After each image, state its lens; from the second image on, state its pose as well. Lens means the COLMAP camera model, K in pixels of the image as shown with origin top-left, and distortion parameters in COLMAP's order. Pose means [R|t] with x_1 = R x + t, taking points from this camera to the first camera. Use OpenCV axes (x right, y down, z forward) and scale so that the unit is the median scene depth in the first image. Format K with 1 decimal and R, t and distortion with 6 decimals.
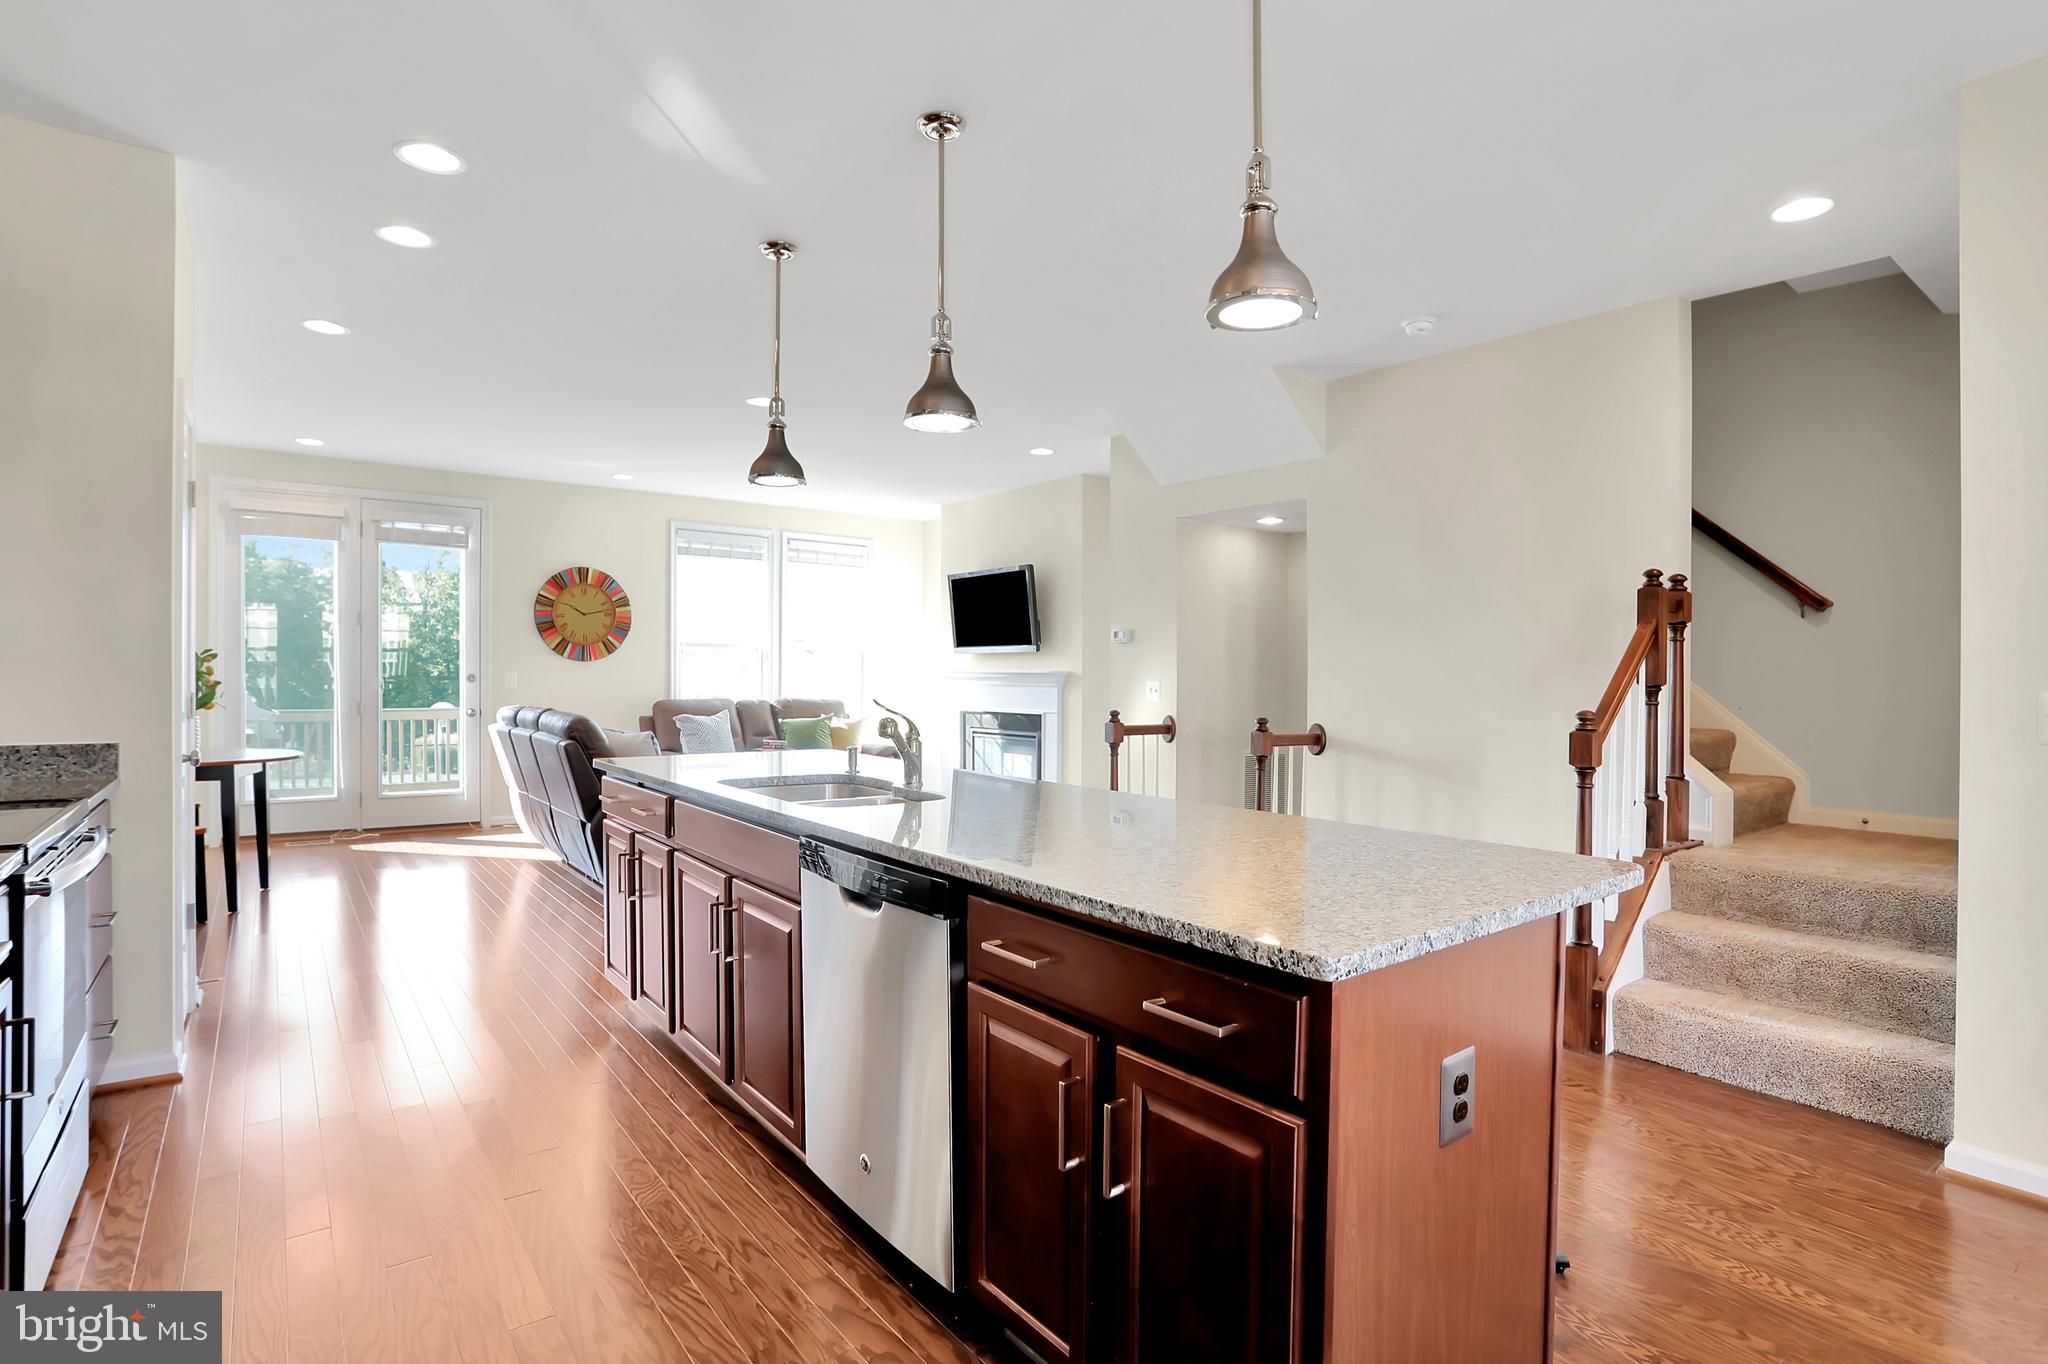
lens RADIAL K [[1009.5, 0, 986.9], [0, 1009.5, 688.2], [0, 0, 1]] dist [-0.062502, 0.019977]
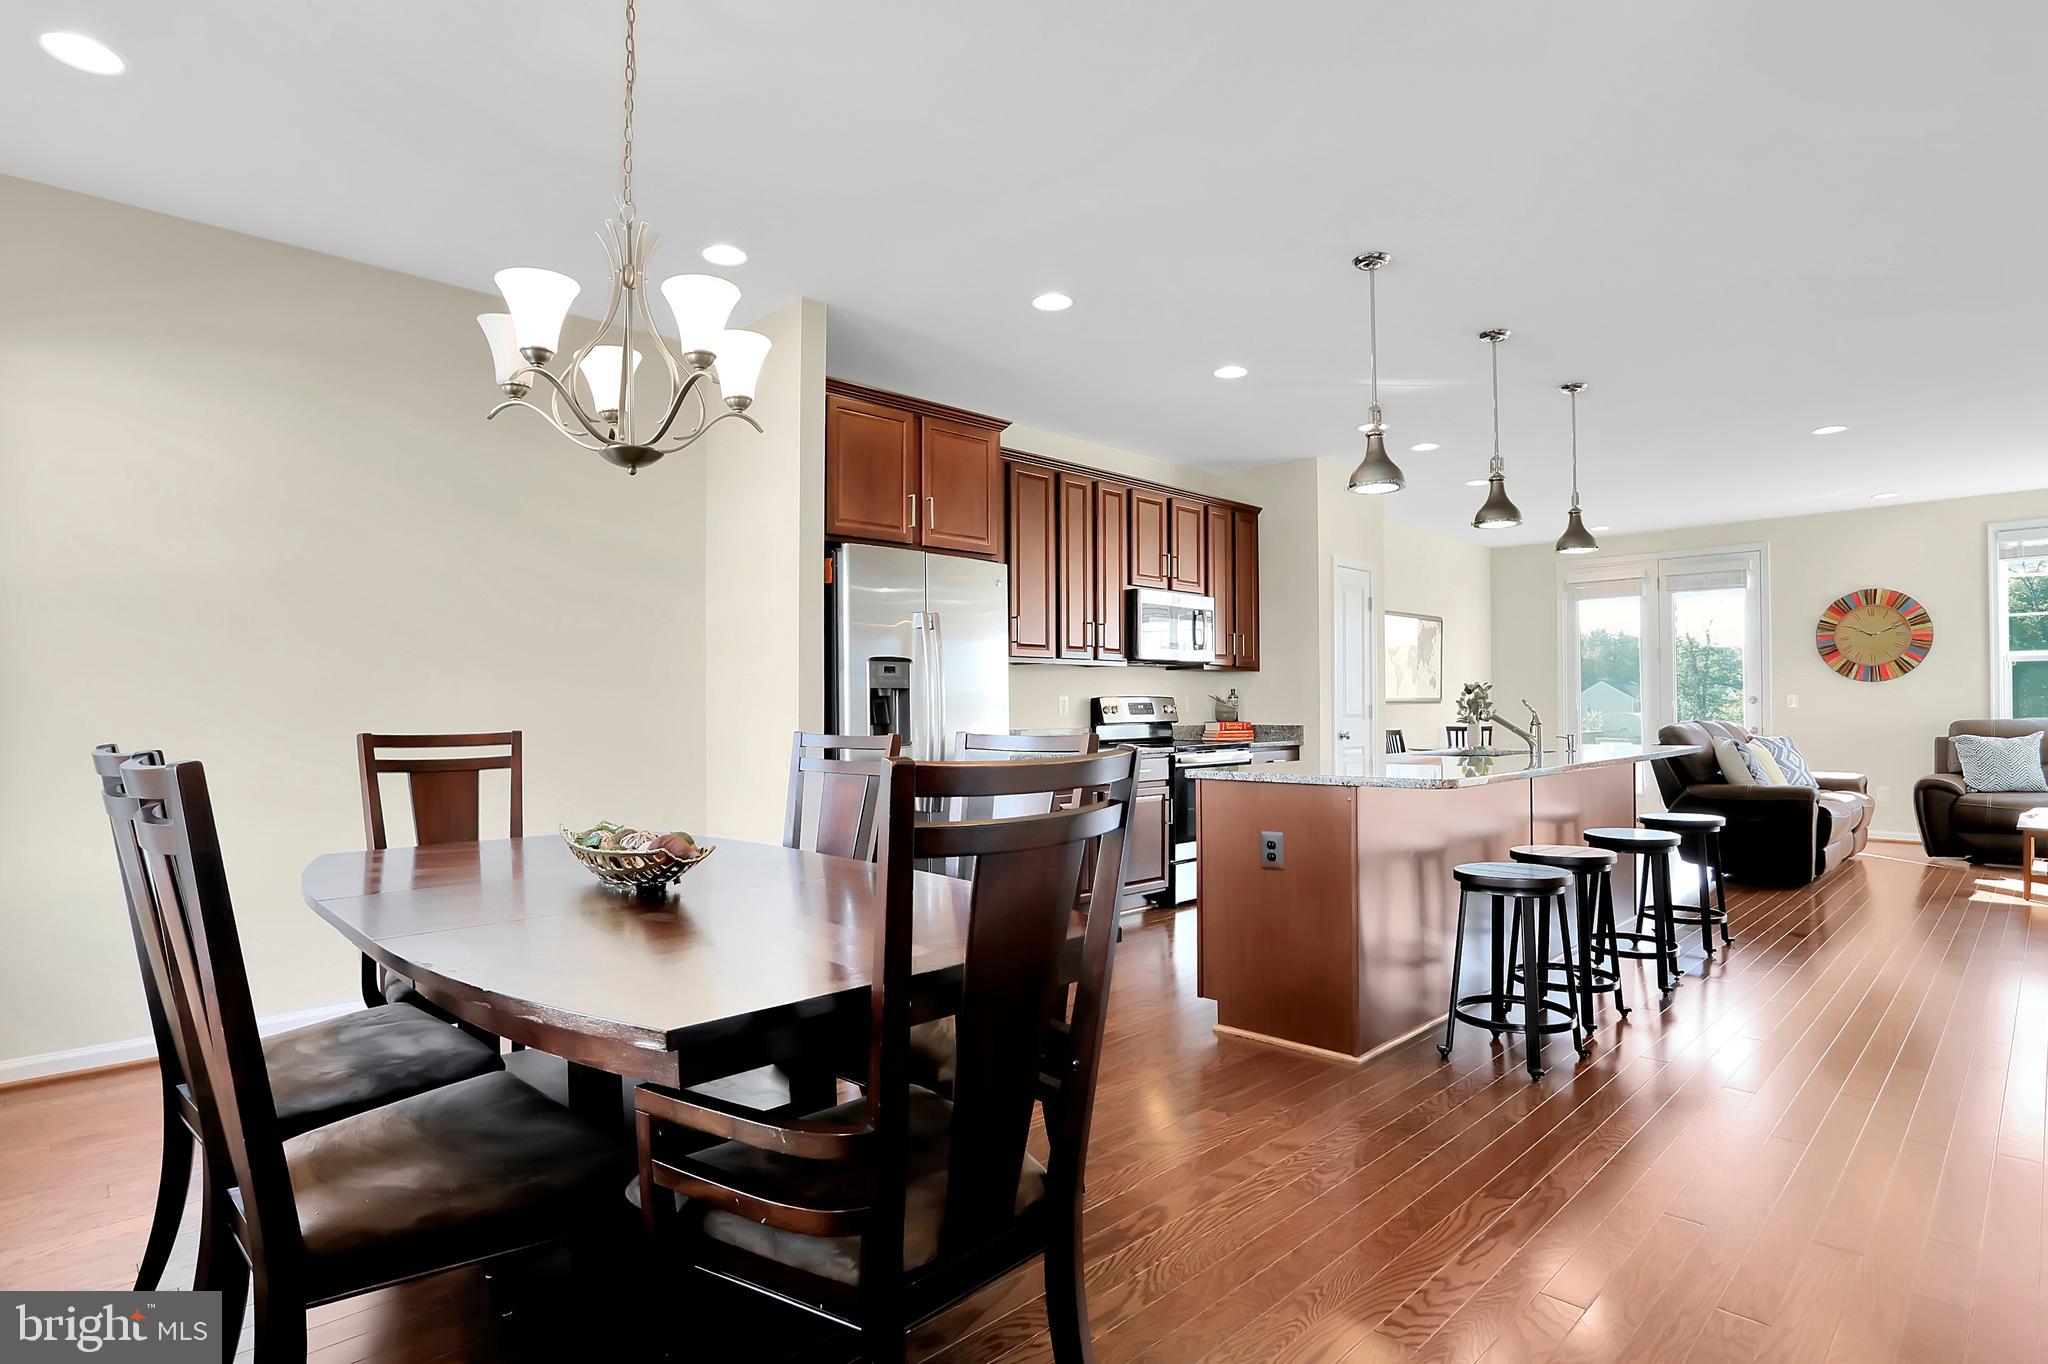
lens RADIAL K [[1009.5, 0, 1012.2], [0, 1009.5, 703.3], [0, 0, 1]] dist [-0.062502, 0.019977]
pose [[0.120249, -0.016668, -0.992604, 0.509234], [-0.007100, 0.999819, -0.017650, 0.019688], [0.992718, 0.009170, 0.120109, 0.016903]]
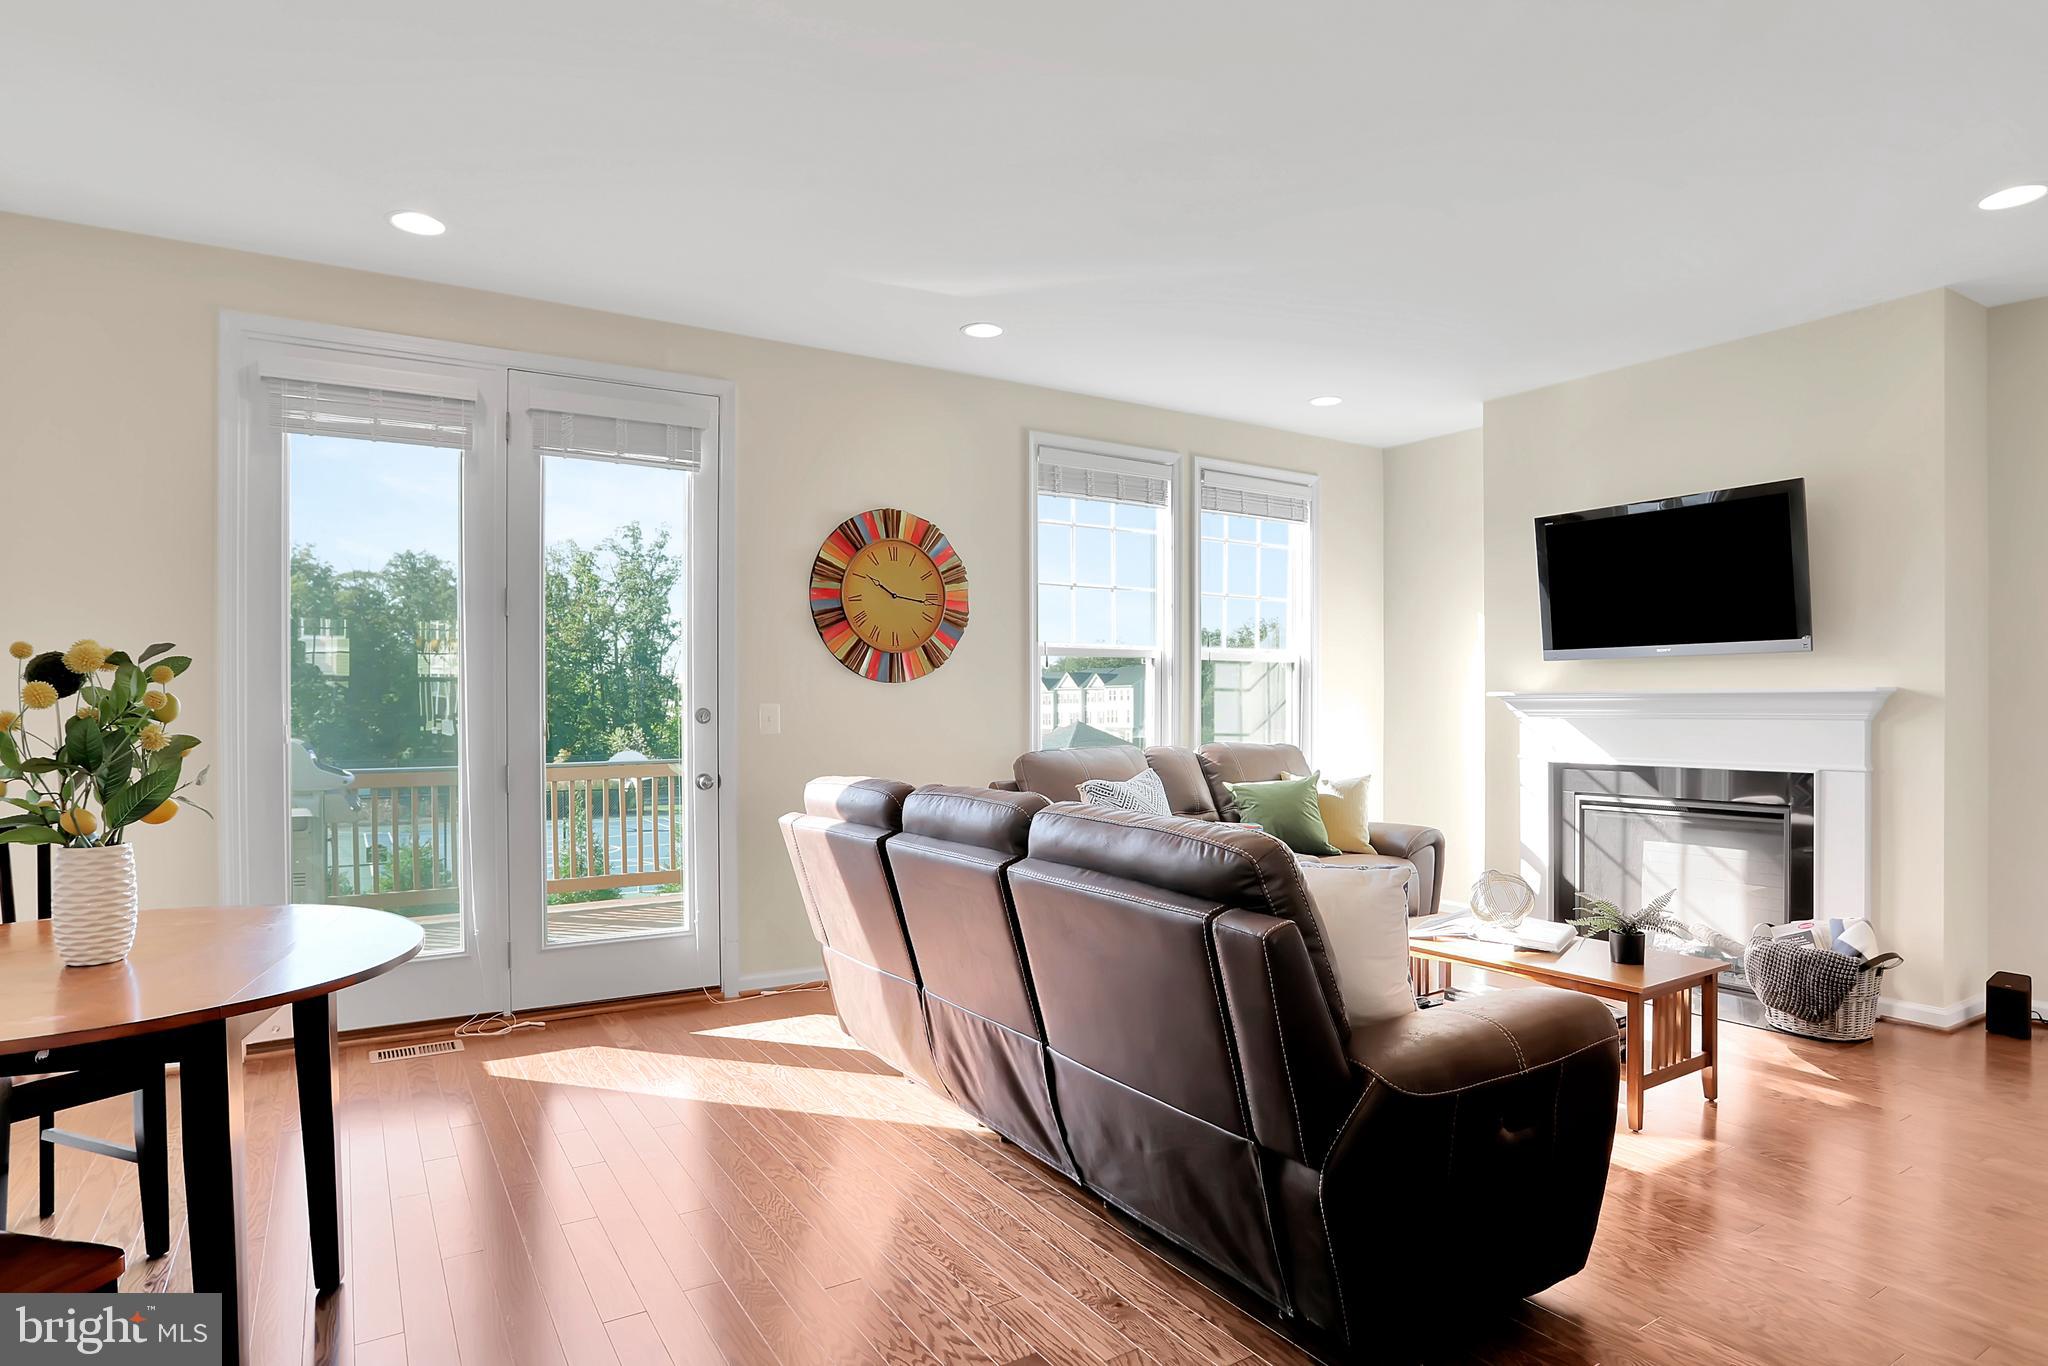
lens RADIAL K [[1082.1, 0, 991.0], [0, 1082.1, 701.8], [0, 0, 1]] dist [-0.058588, 0.003617]
pose [[0.996640, -0.012428, -0.080964, -0.327945], [0.011294, 0.999832, -0.014445, -0.007762], [0.081130, 0.013482, 0.996612, 0.452751]]
